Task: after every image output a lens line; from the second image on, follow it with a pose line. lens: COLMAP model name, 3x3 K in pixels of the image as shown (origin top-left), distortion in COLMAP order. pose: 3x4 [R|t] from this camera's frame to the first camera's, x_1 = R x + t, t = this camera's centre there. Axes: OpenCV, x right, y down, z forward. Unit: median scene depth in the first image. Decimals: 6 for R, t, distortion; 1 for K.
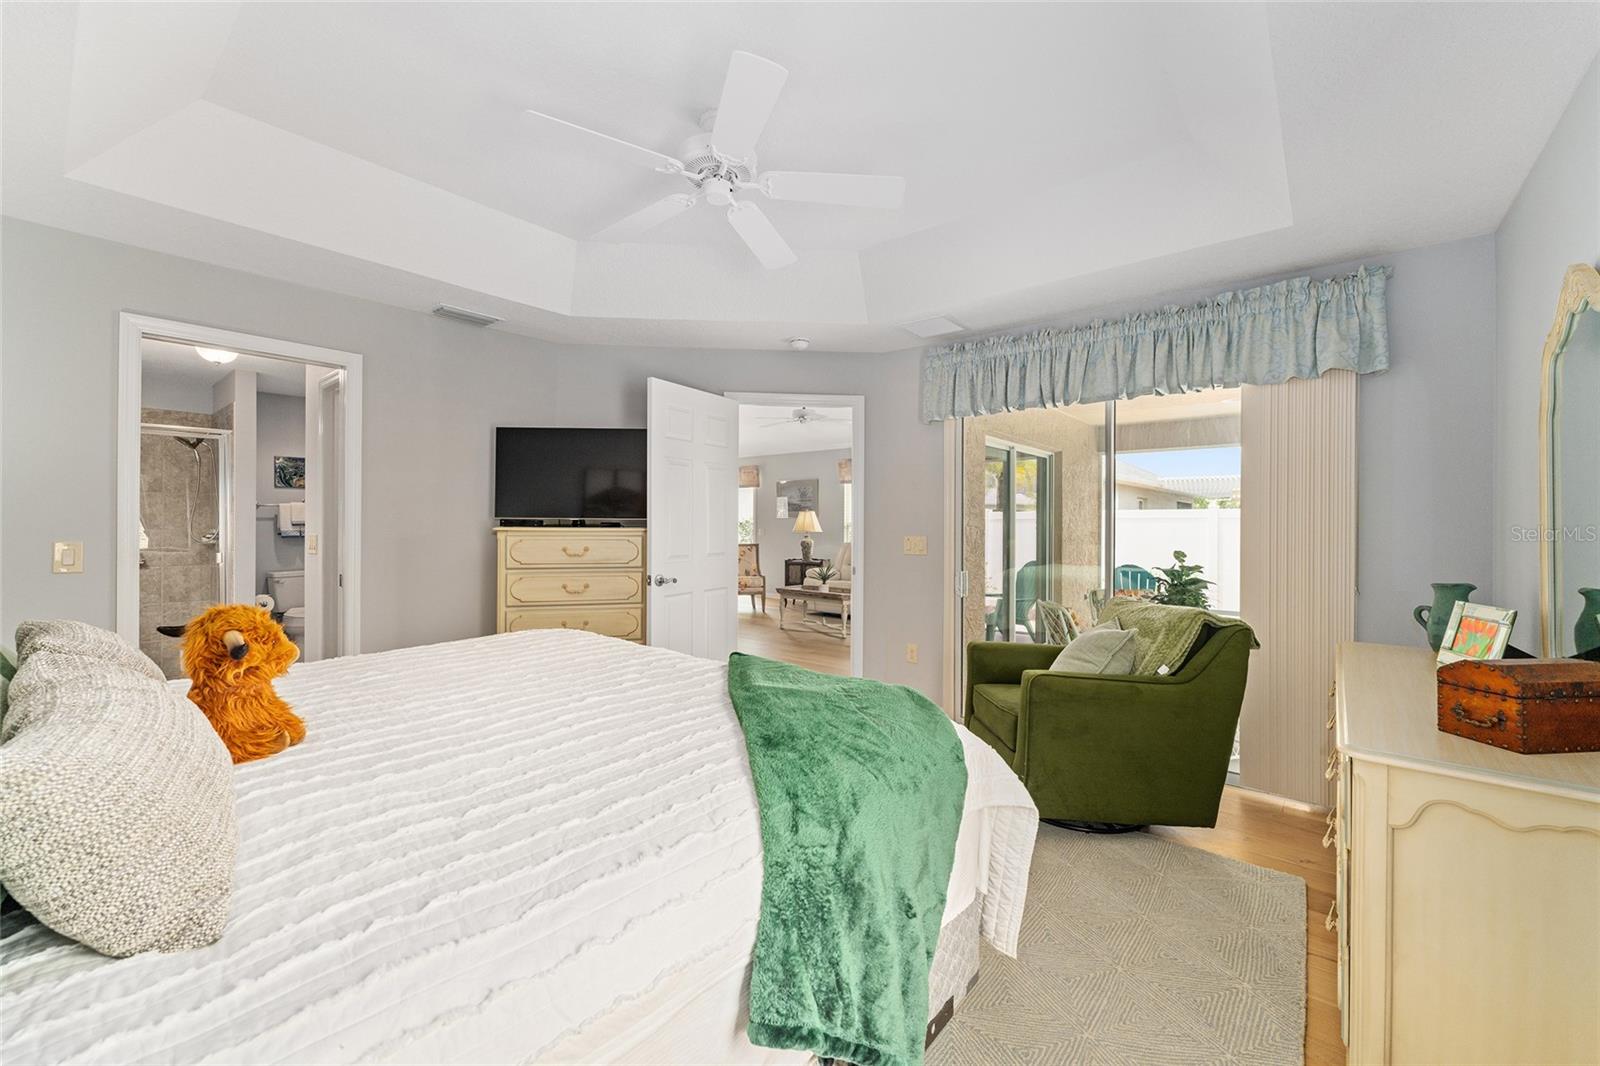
lens RADIAL K [[635.9, 0, 799.7], [0, 635.9, 529.1], [0, 0, 1]] dist [-0.000125, 0.000076]
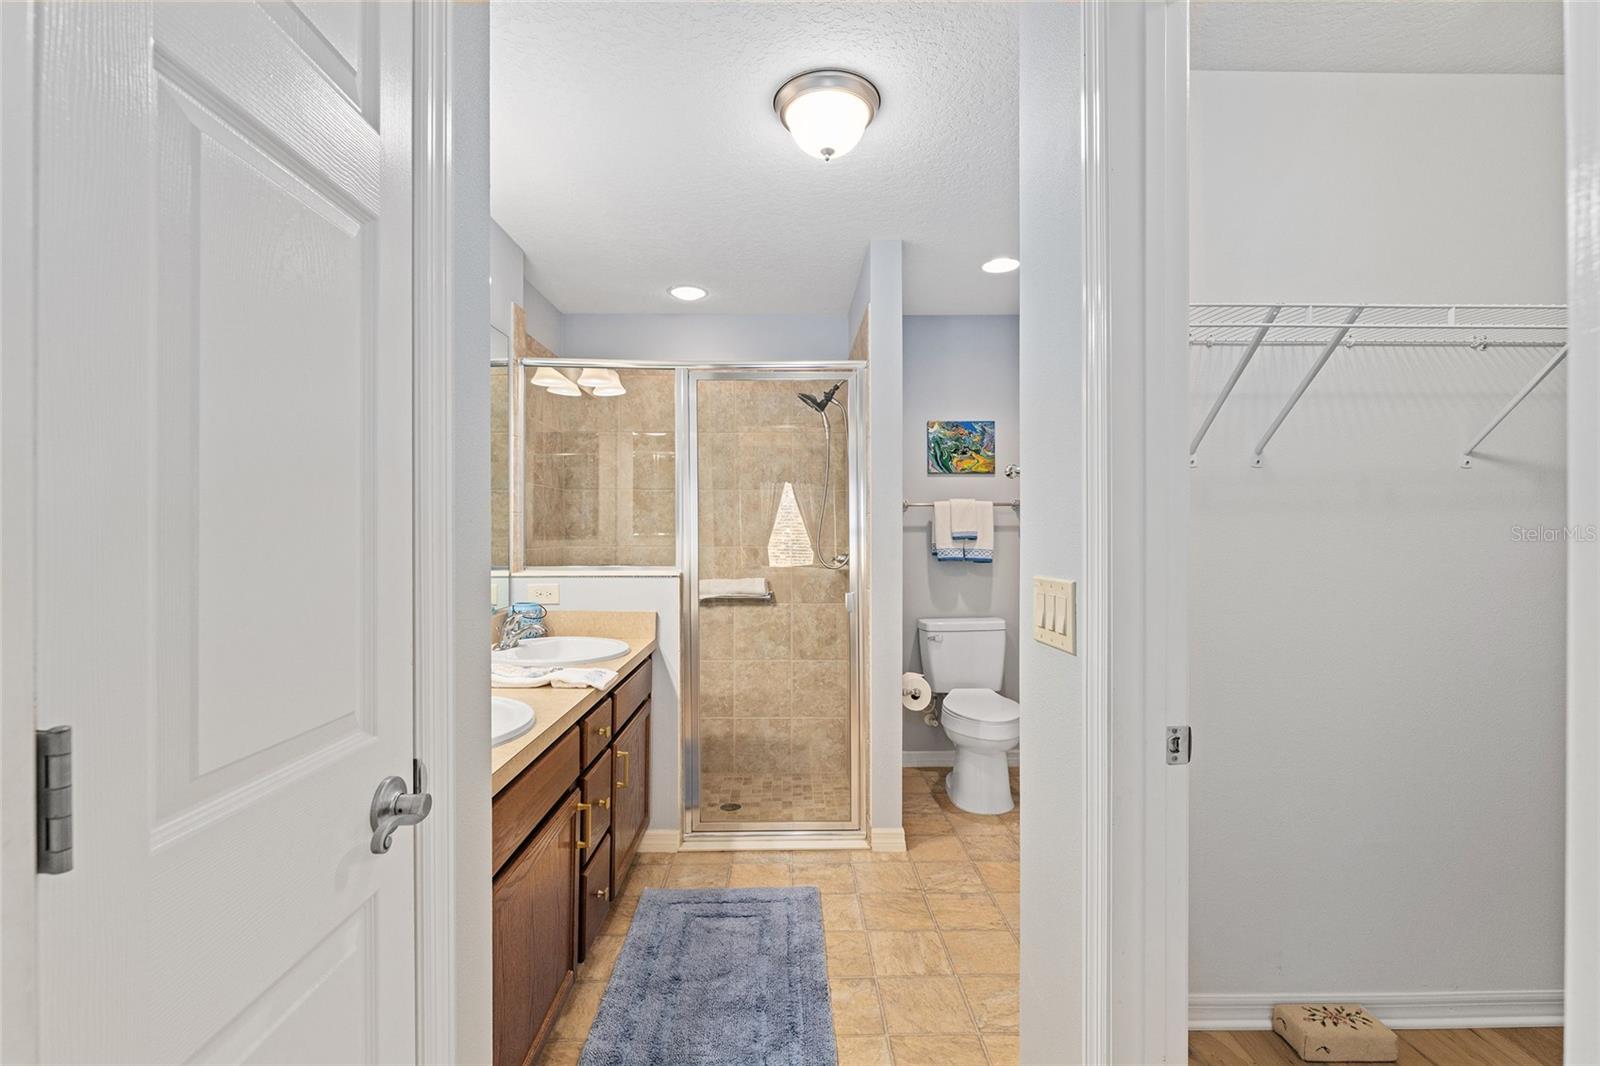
lens RADIAL K [[688.7, 0, 798.7], [0, 688.7, 530.3], [0, 0, 1]] dist [0.000905, 0.000022]
pose [[0.649367, -0.008899, -0.760424, -0.424801], [0.001908, 0.999947, -0.010073, -0.008292], [0.760473, 0.005090, 0.649349, 0.502256]]
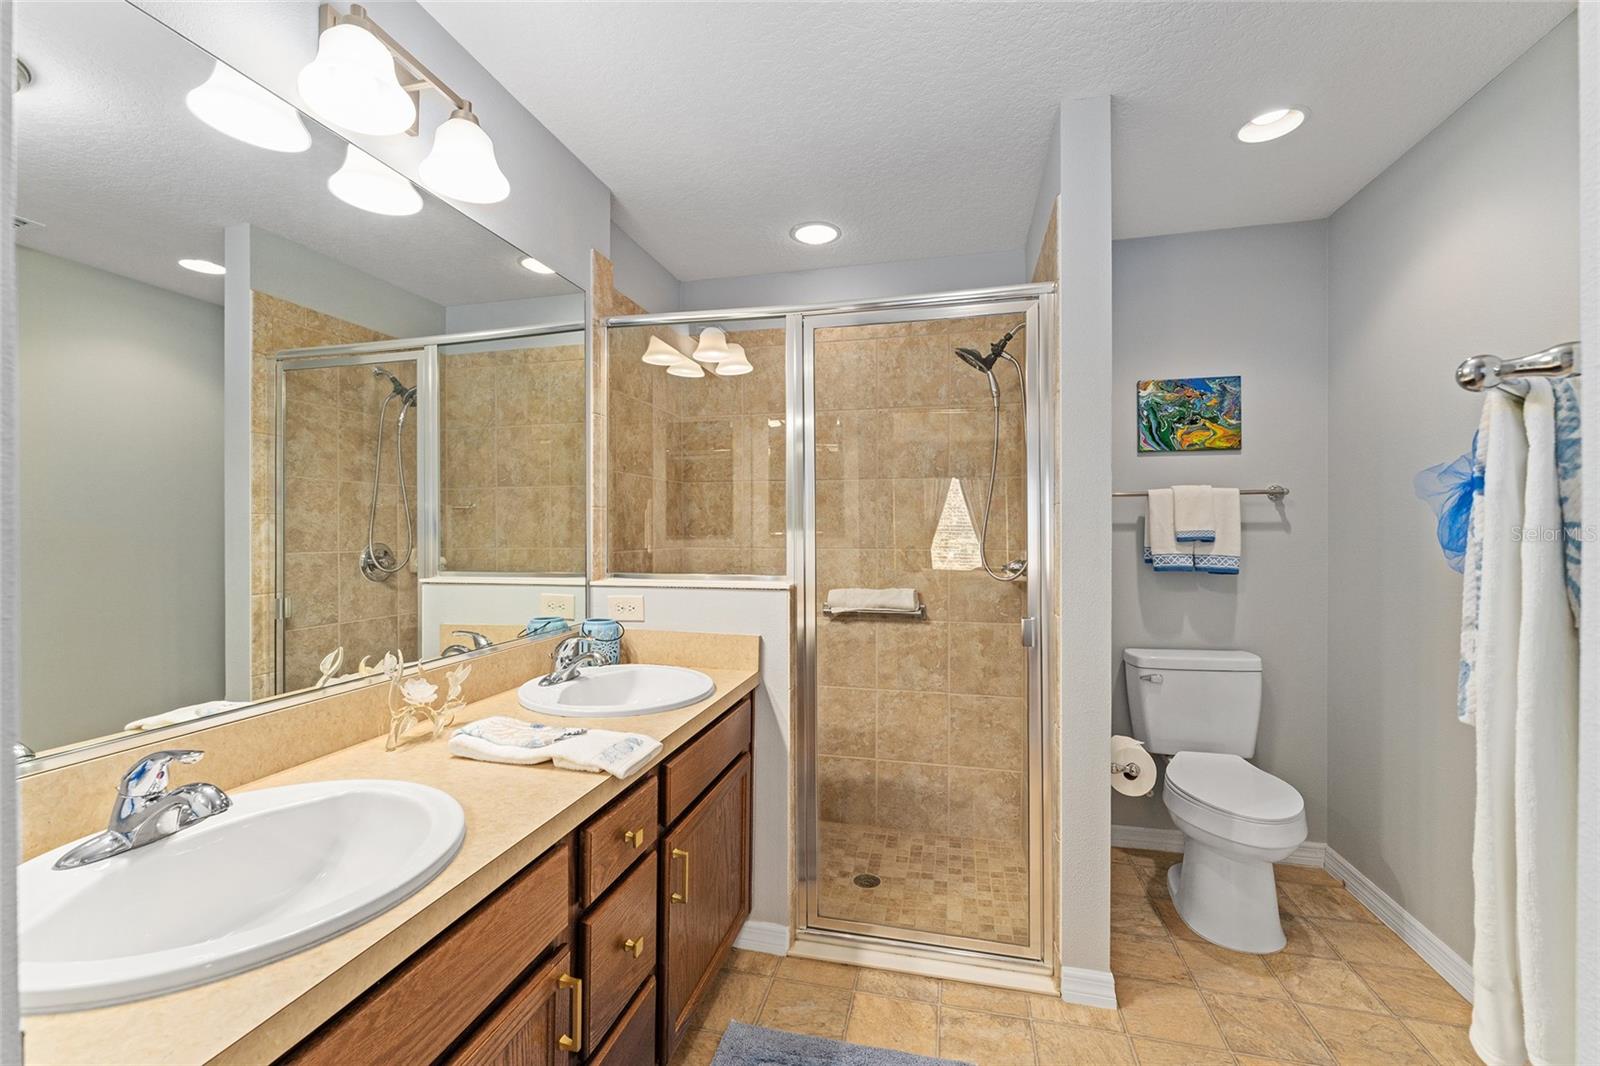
lens RADIAL K [[652.4, 0, 798.8], [0, 652.4, 529.8], [0, 0, 1]] dist [-0.002819, -0.000563]
pose [[0.434494, -0.007991, -0.900639, -0.531755], [-0.001161, 0.999955, -0.009432, -0.009340], [0.900674, 0.005144, 0.434465, 0.604837]]
